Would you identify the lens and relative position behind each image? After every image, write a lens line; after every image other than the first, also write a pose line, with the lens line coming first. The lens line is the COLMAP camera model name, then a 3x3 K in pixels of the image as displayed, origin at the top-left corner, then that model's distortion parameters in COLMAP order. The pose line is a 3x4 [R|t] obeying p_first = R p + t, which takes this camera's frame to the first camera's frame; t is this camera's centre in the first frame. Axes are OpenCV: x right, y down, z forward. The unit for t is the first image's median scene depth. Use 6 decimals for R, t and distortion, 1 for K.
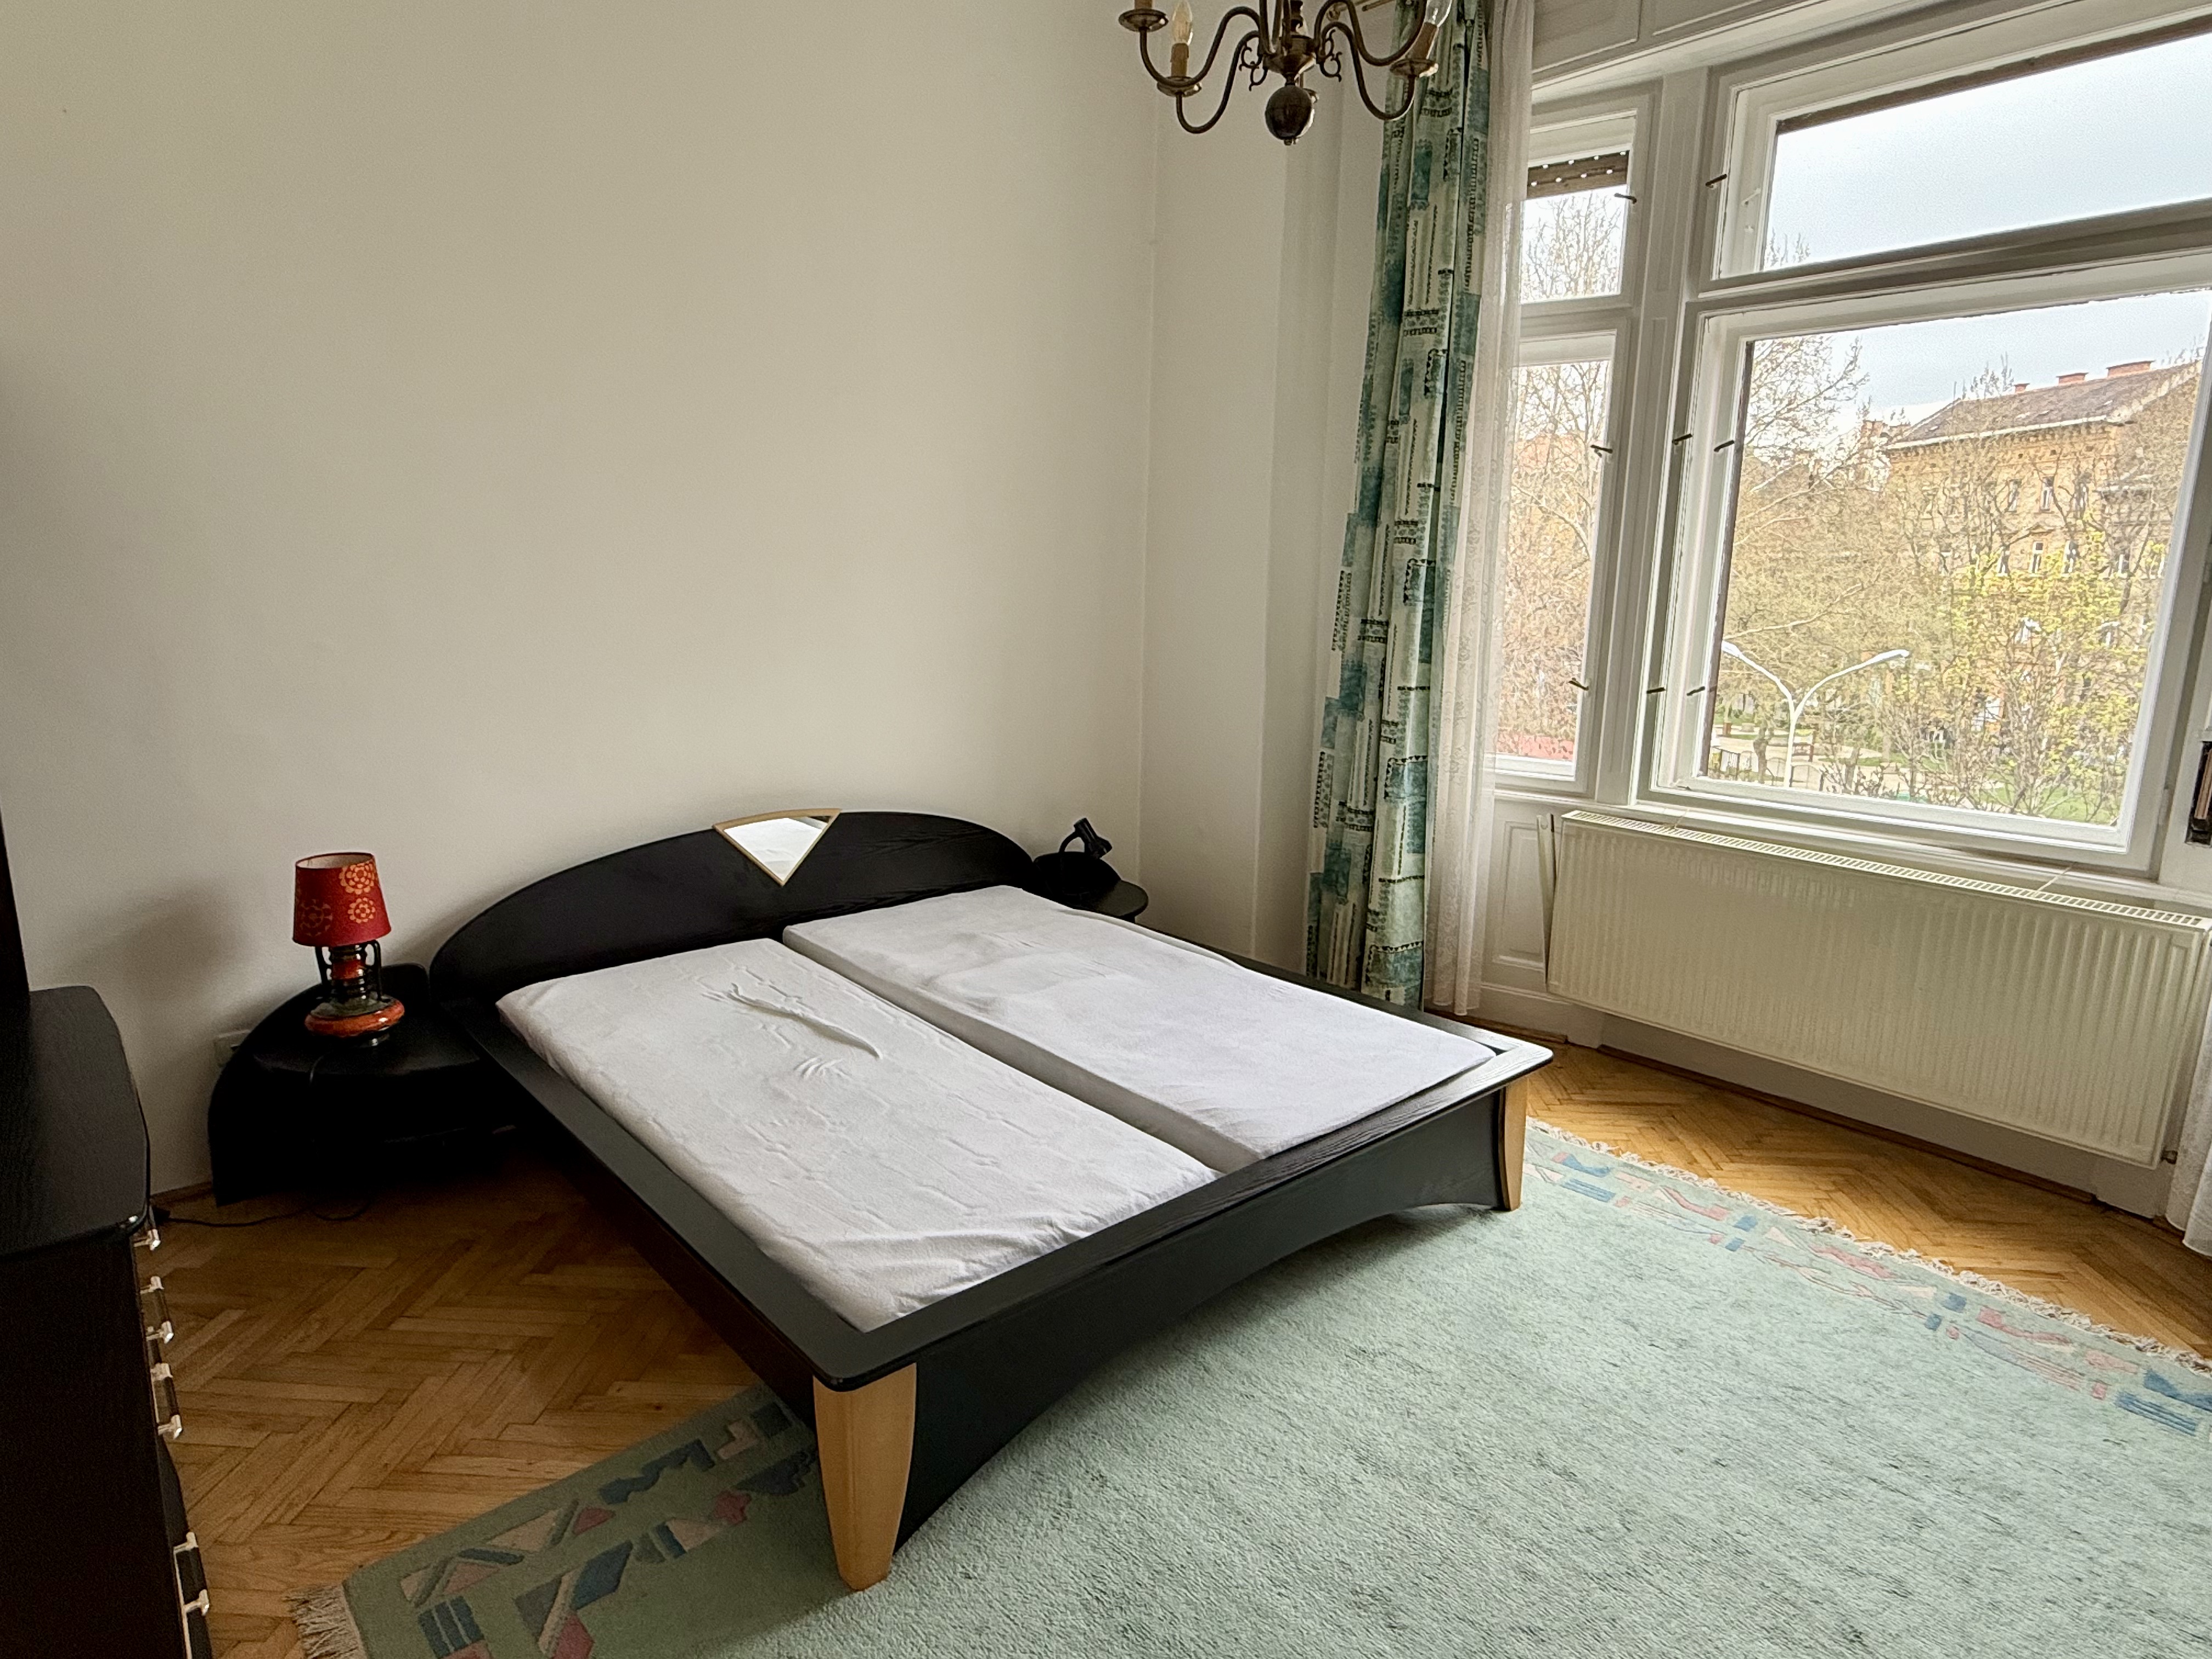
lens RADIAL K [[1282.3, 0, 1090.2], [0, 1282.3, 827.4], [0, 0, 1]] dist [0.006042, 0.004367]
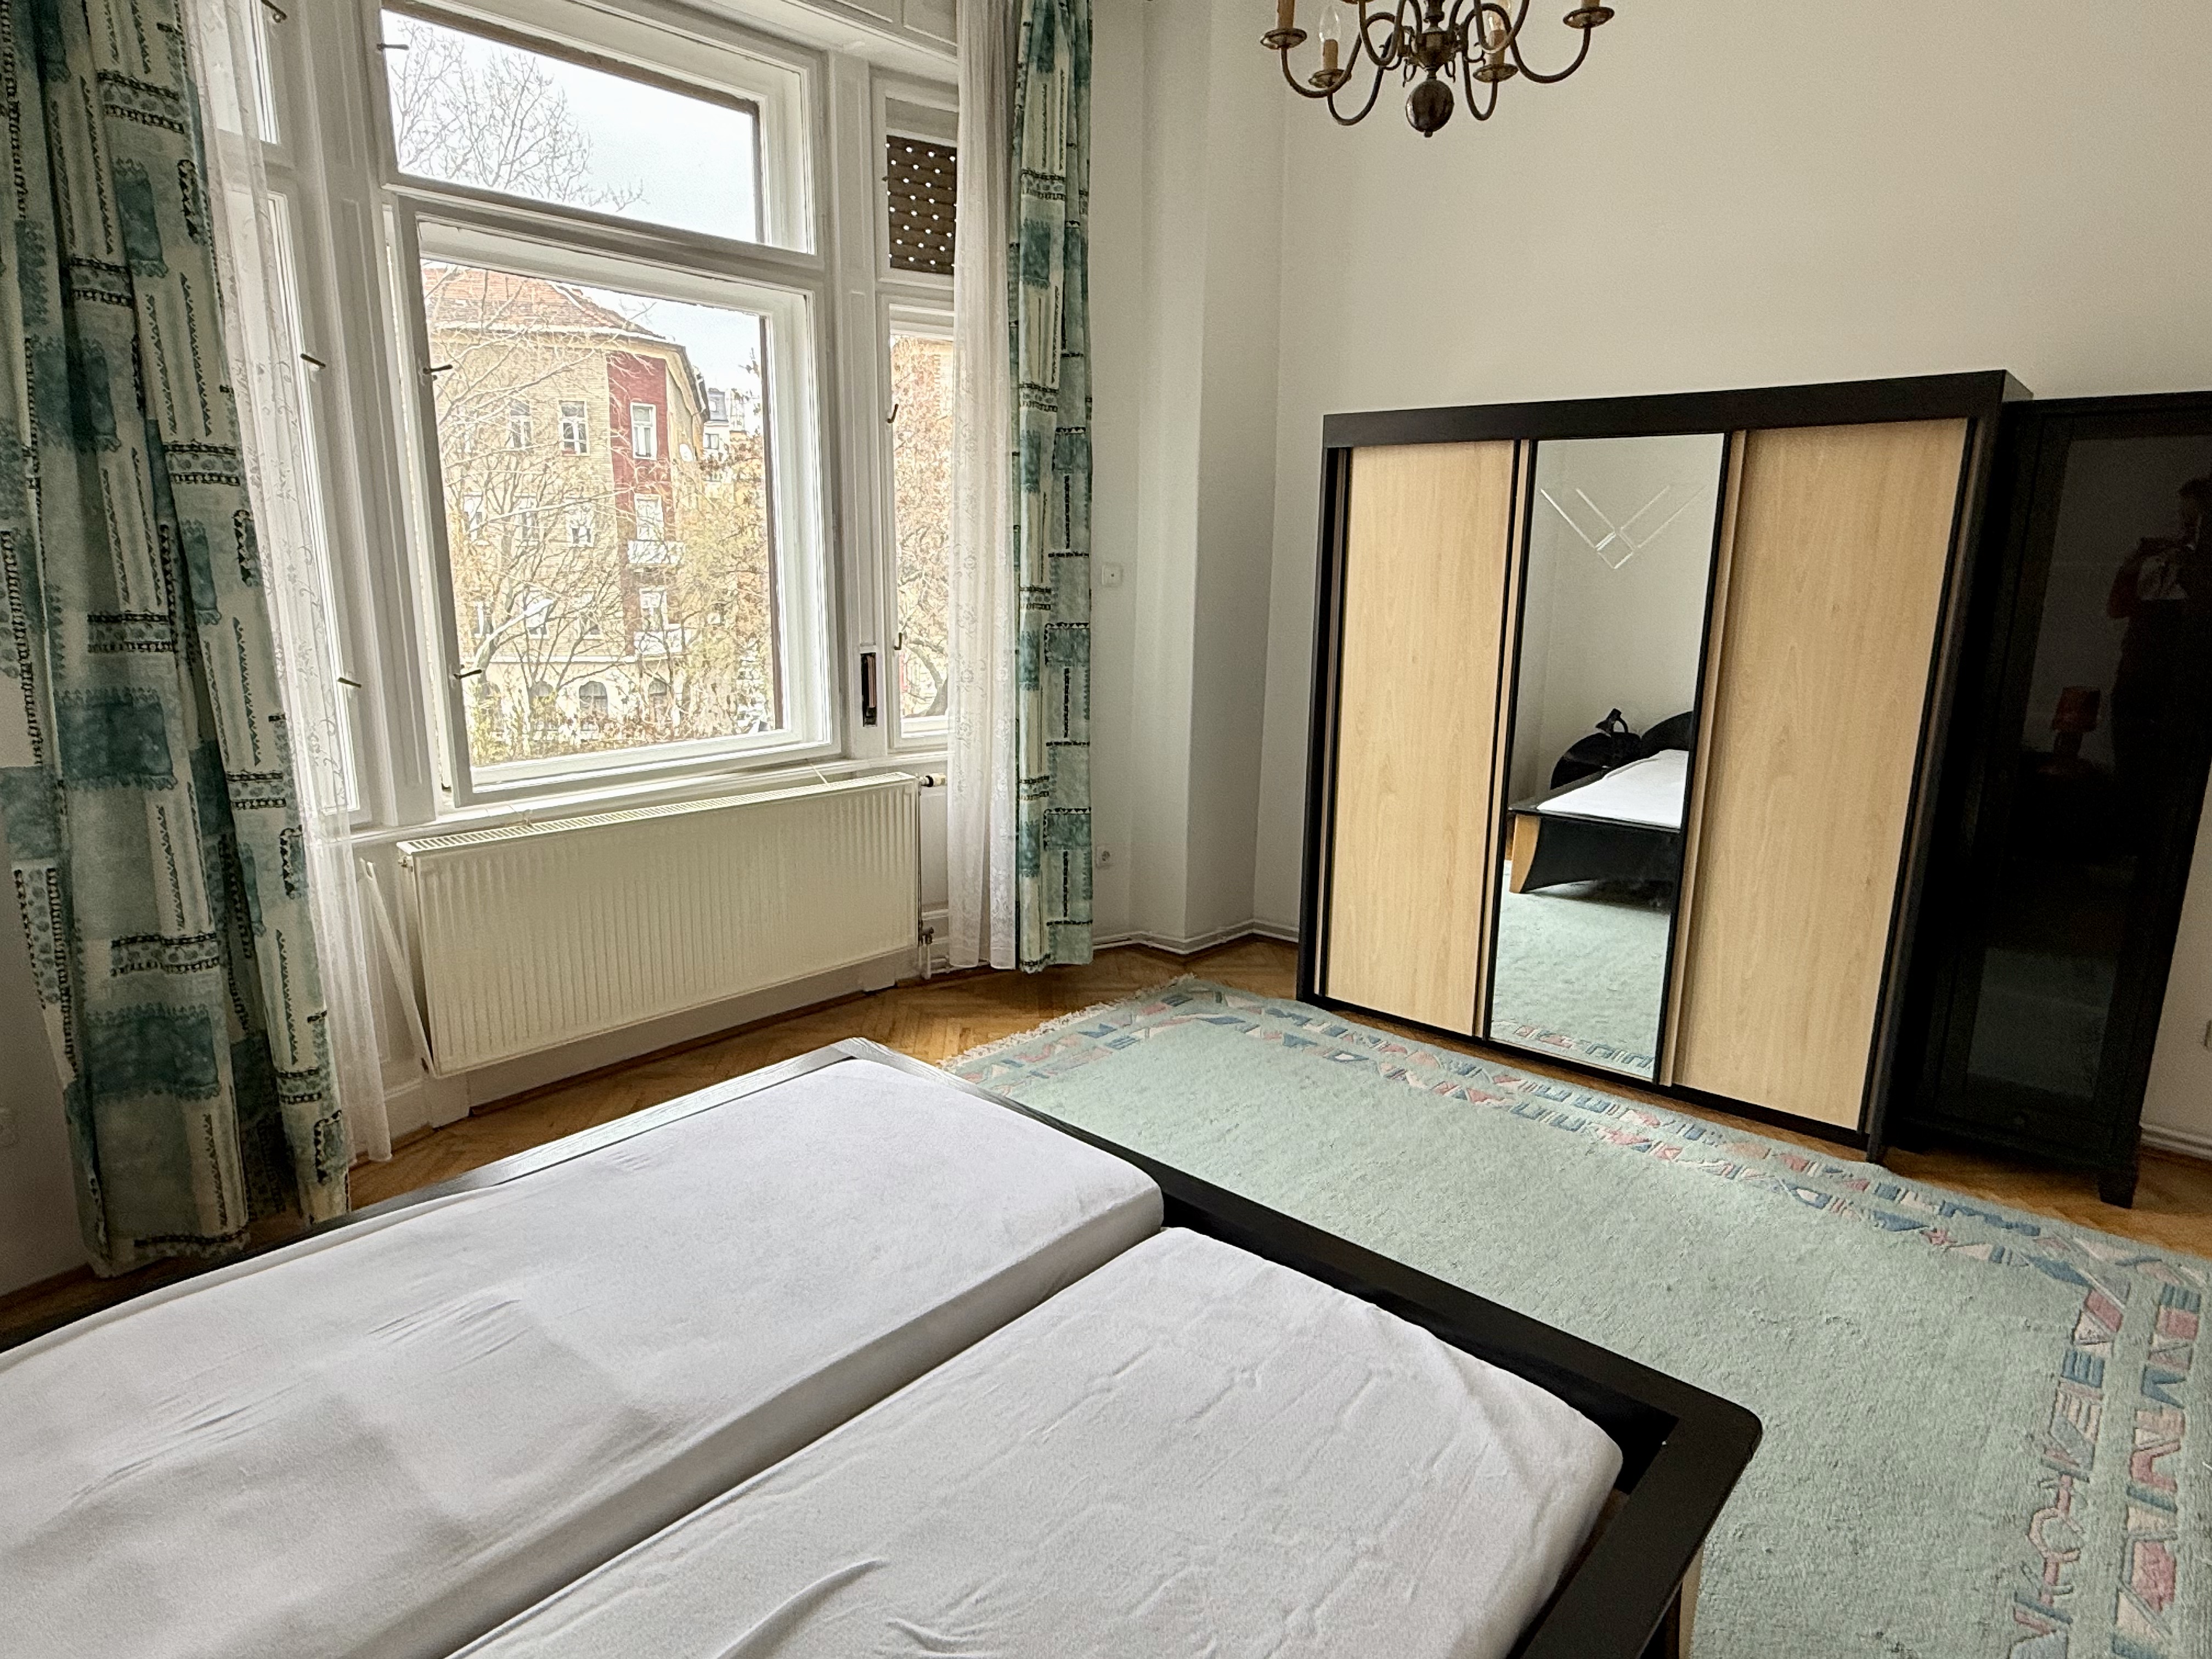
lens RADIAL K [[1282.3, 0, 1100.8], [0, 1282.3, 824.1], [0, 0, 1]] dist [0.006042, 0.004367]
pose [[-0.132088, -0.223761, 0.965652, -0.525029], [0.183429, 0.951845, 0.245652, -0.169727], [-0.974118, 0.209576, -0.084683, 0.814385]]
